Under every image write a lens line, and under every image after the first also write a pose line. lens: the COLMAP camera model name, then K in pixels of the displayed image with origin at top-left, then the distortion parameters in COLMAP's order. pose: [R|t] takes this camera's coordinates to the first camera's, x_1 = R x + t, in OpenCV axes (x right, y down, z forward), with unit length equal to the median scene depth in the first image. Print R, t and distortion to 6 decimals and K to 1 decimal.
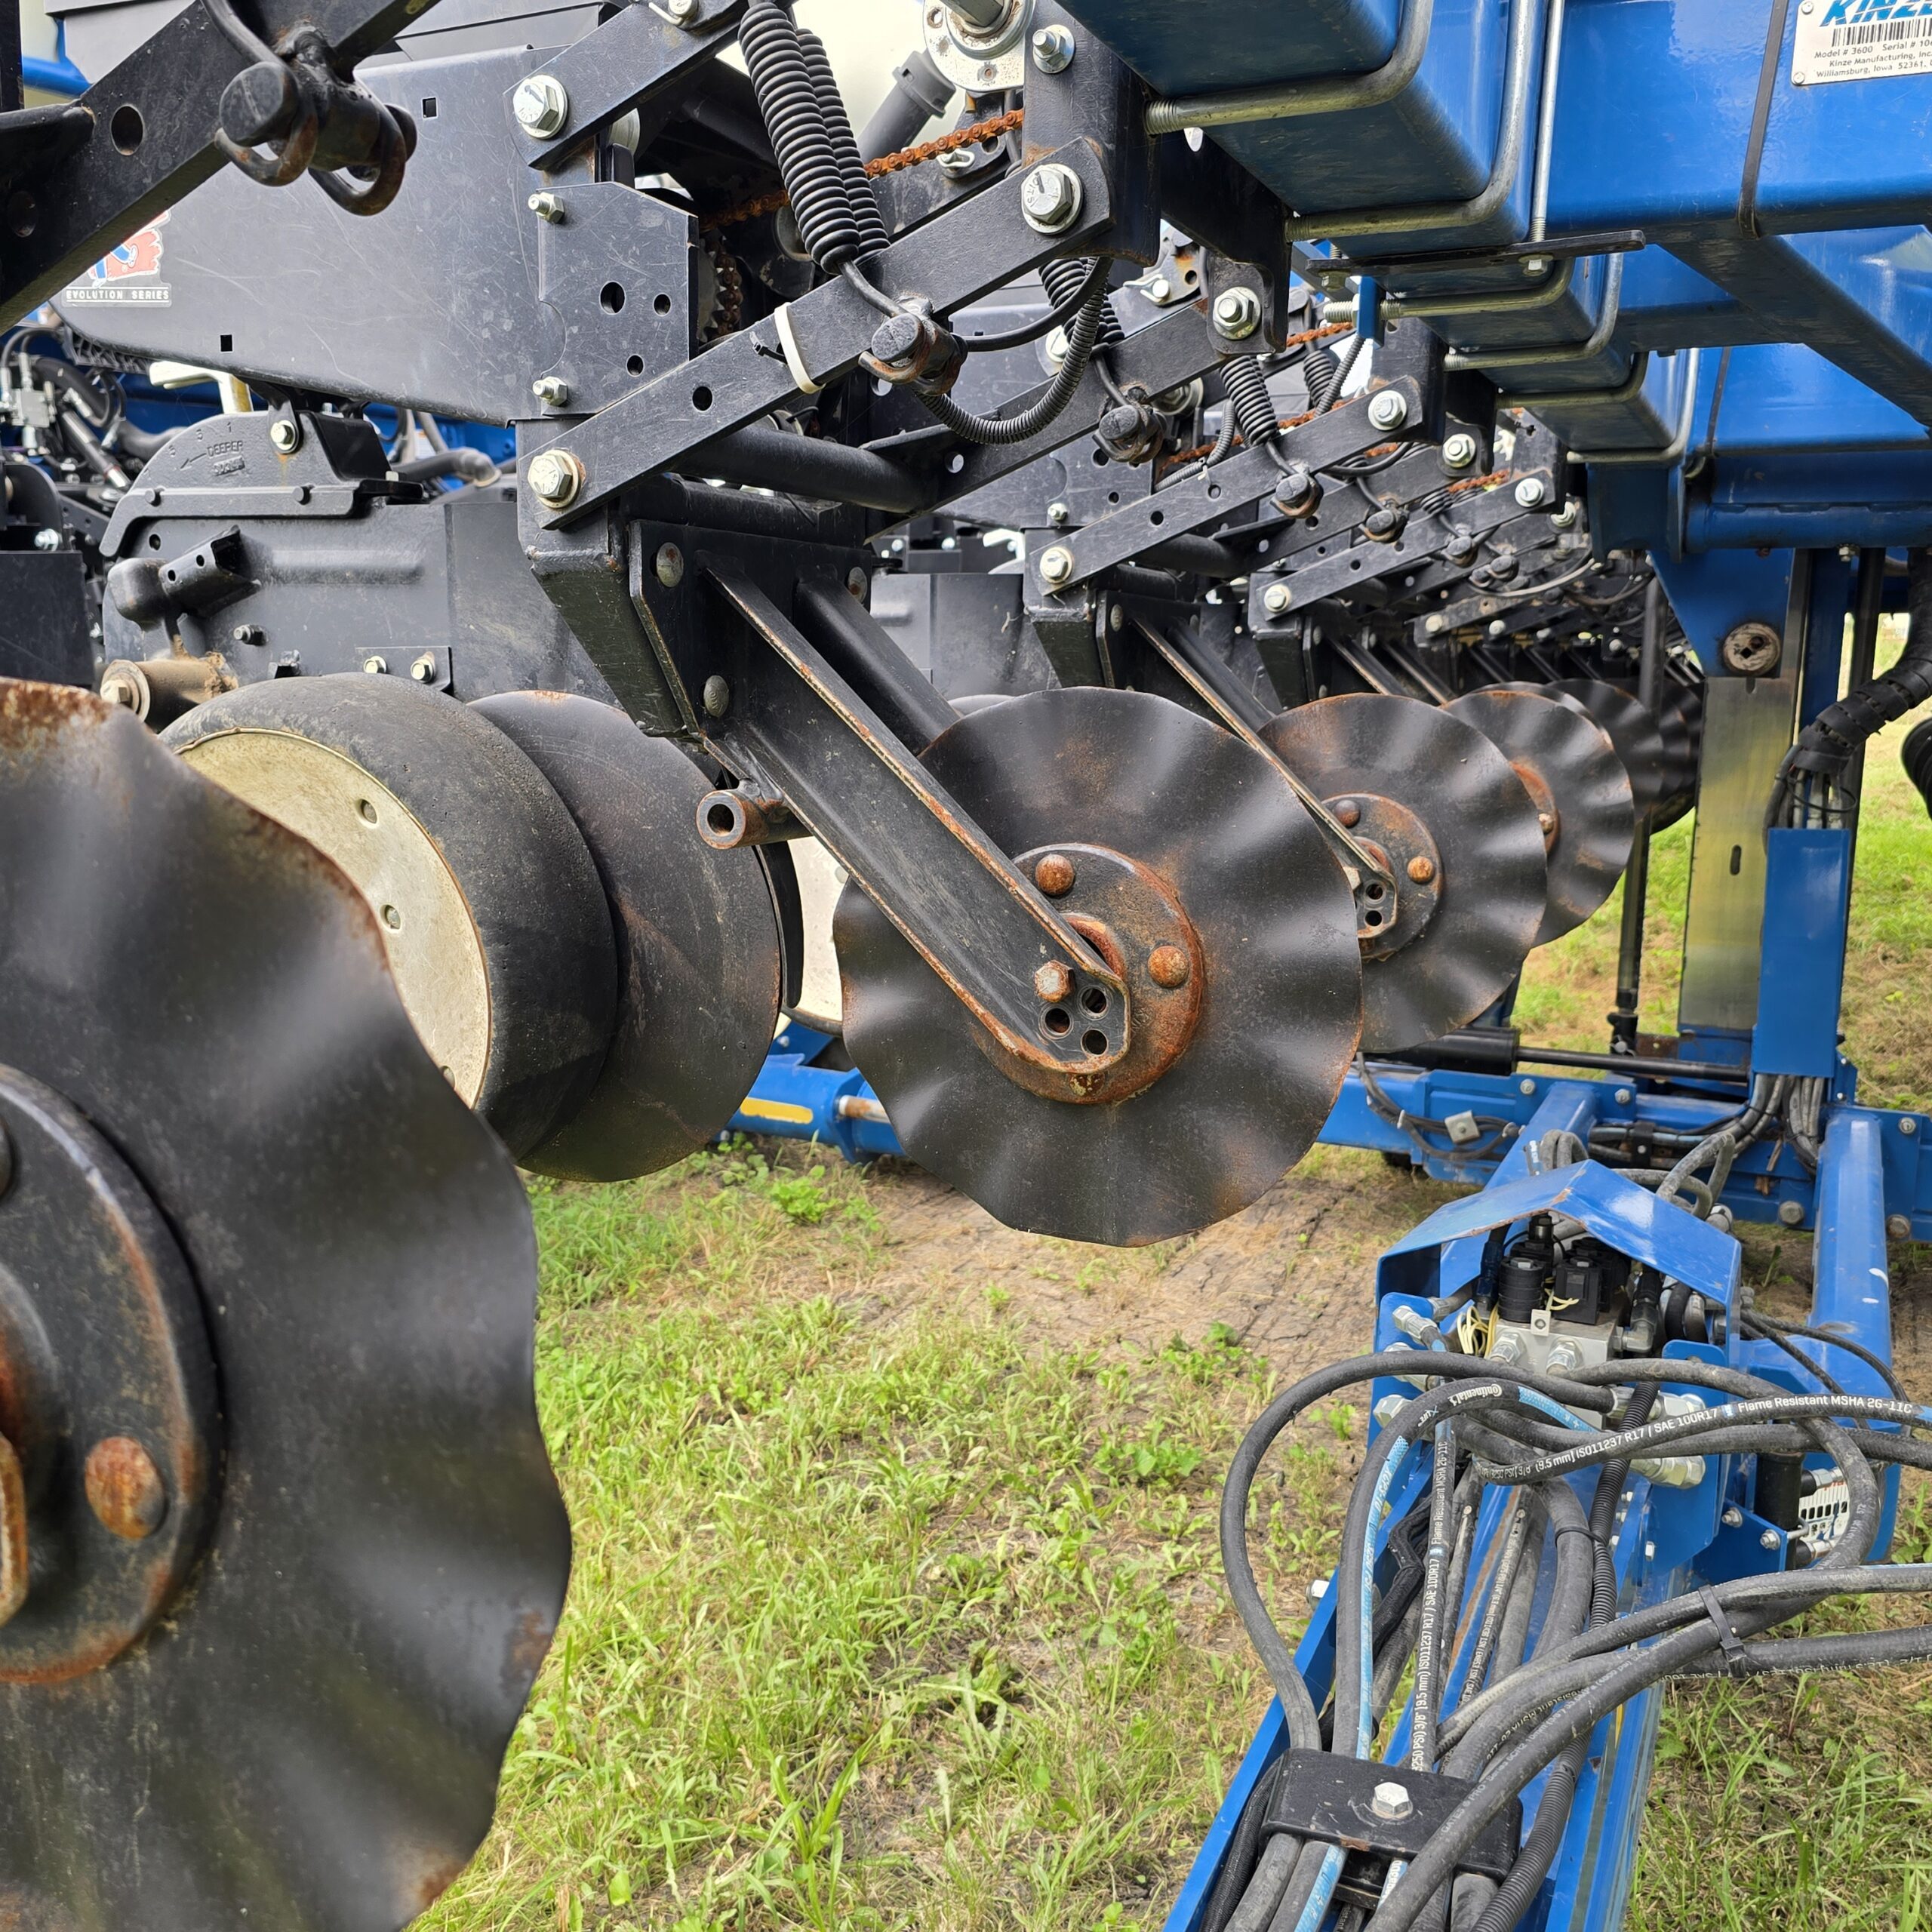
lens RADIAL K [[1732.3, 0, 927.9], [0, 1732.3, 984.0], [0, 0, 1]] dist [0.080204, -0.109426]
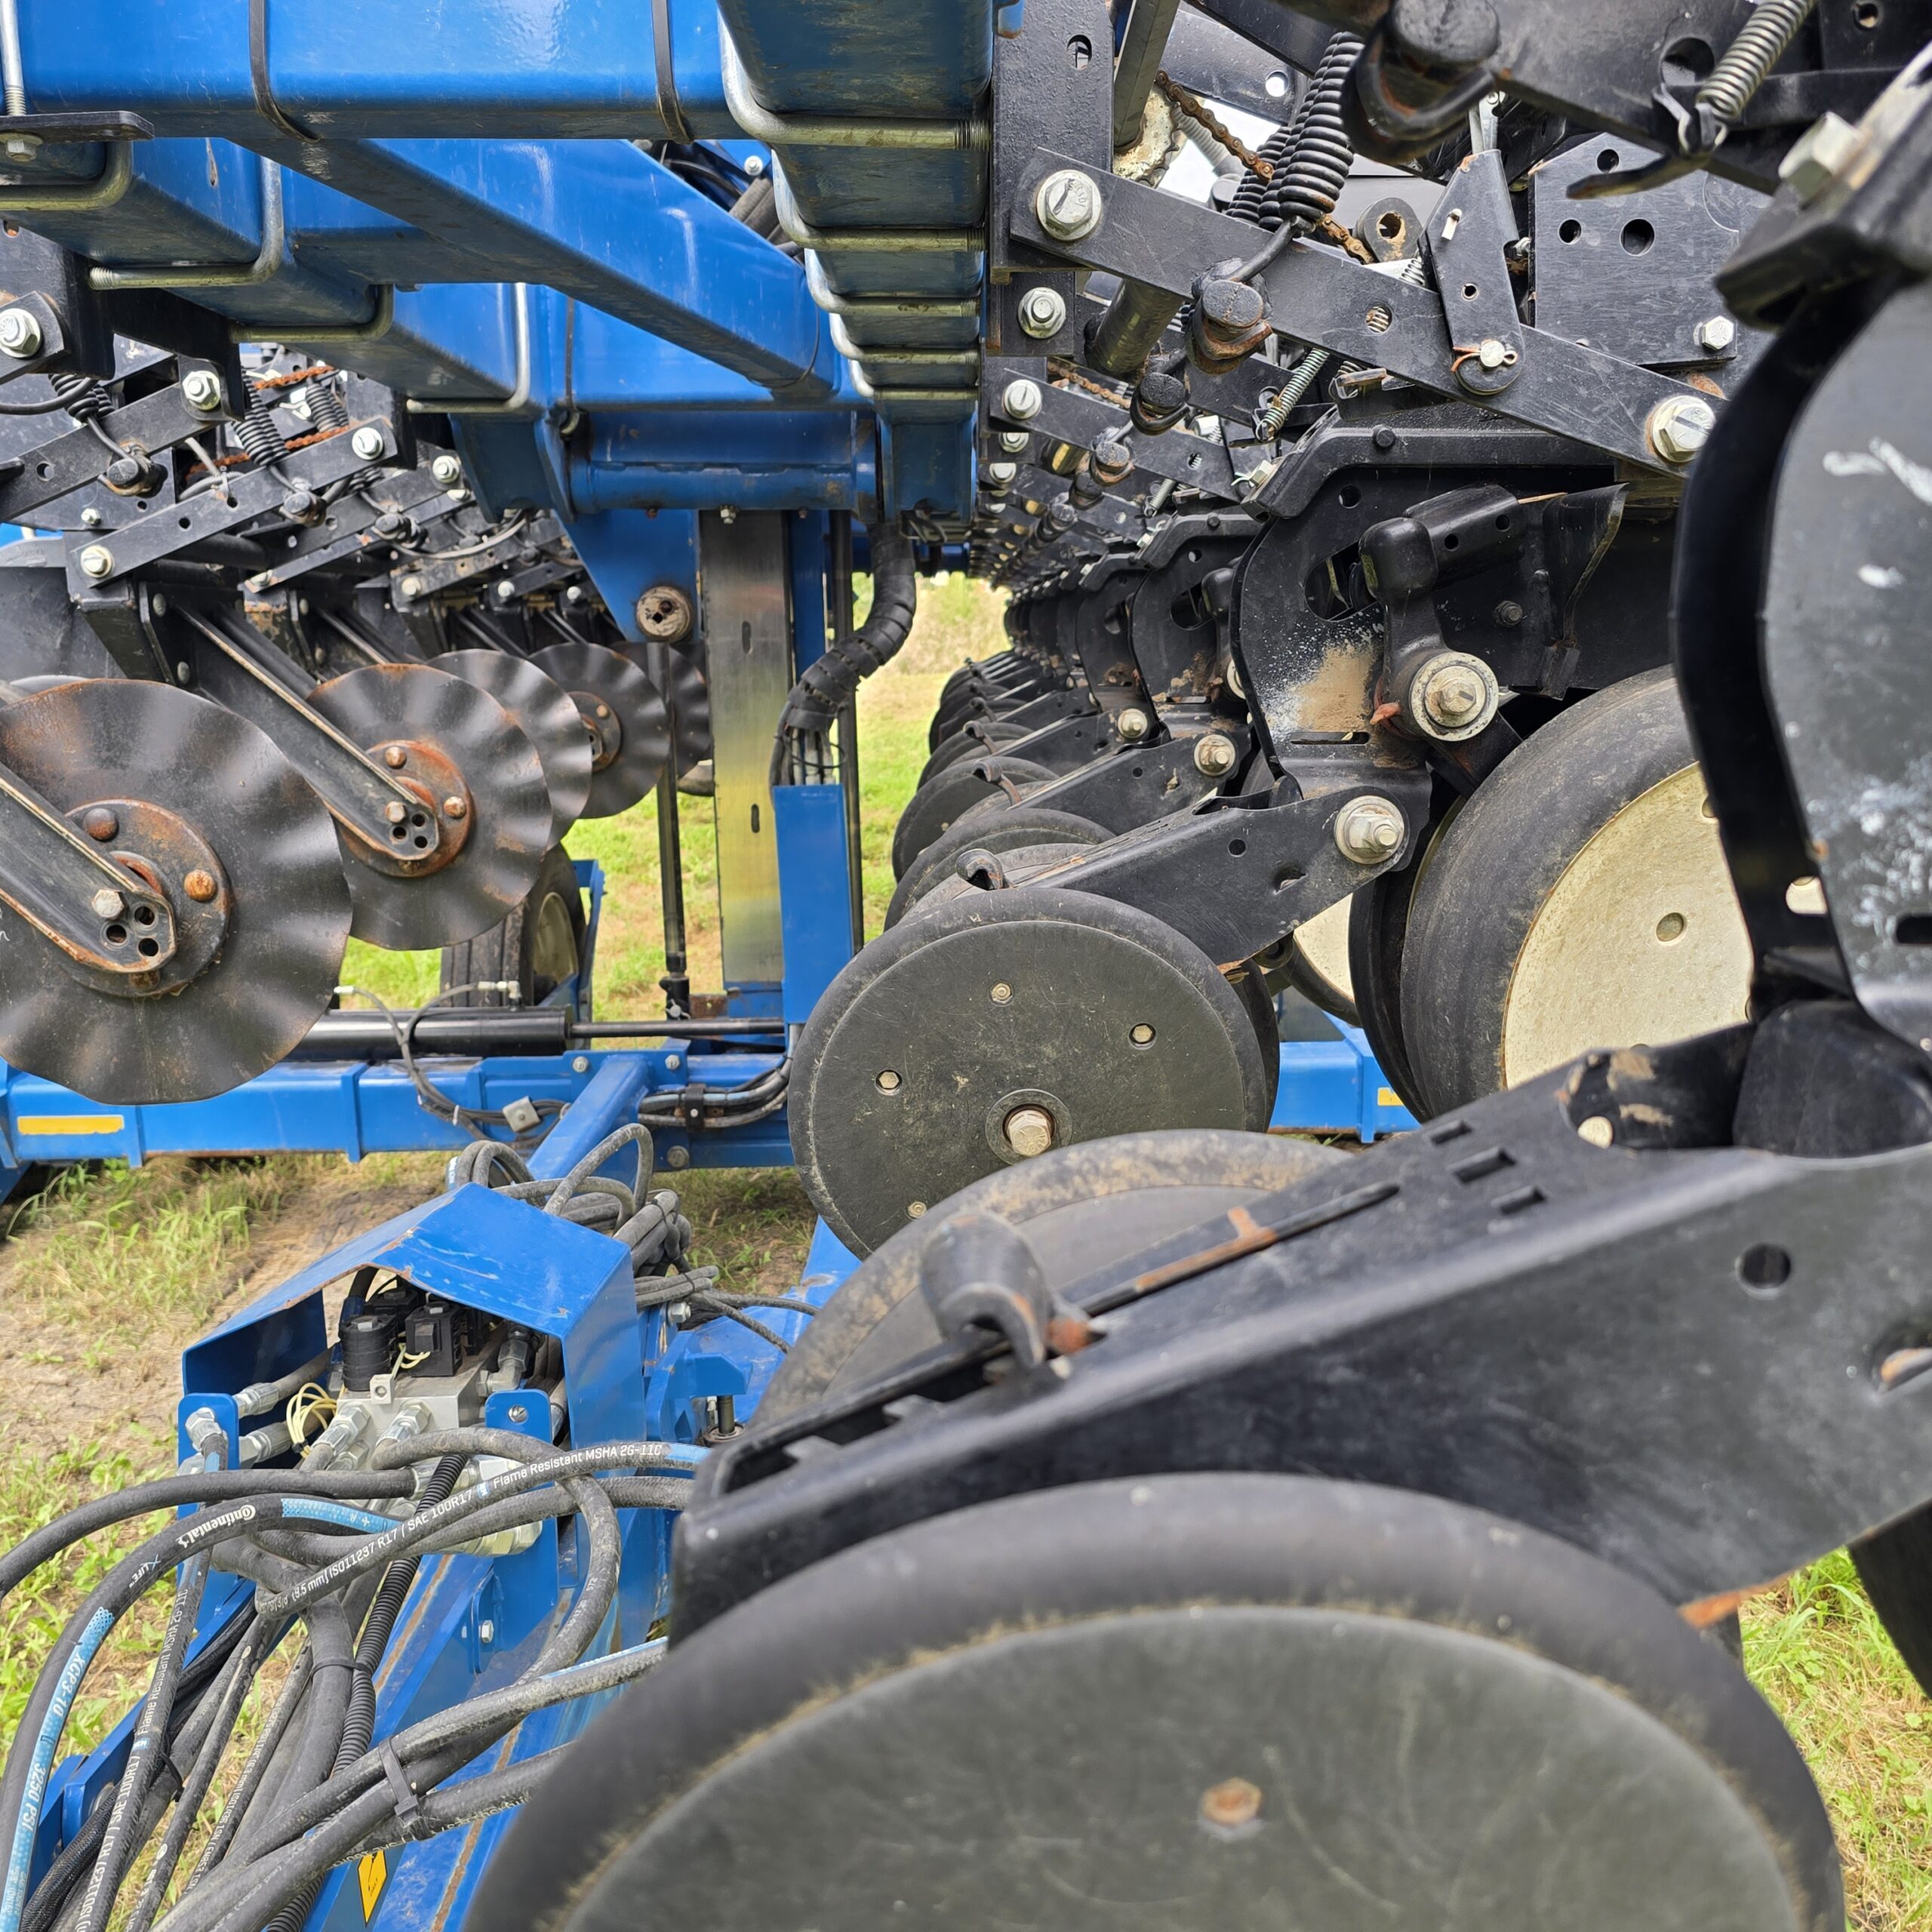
lens RADIAL K [[1684.1, 0, 963.9], [0, 1684.1, 969.7], [0, 0, 1]] dist [0.107317, -0.178605]
pose [[0.906124, -0.109709, 0.408539, 0.219656], [0.100550, 0.993963, 0.043902, -0.019048], [-0.410889, 0.001298, 0.911684, 0.072493]]
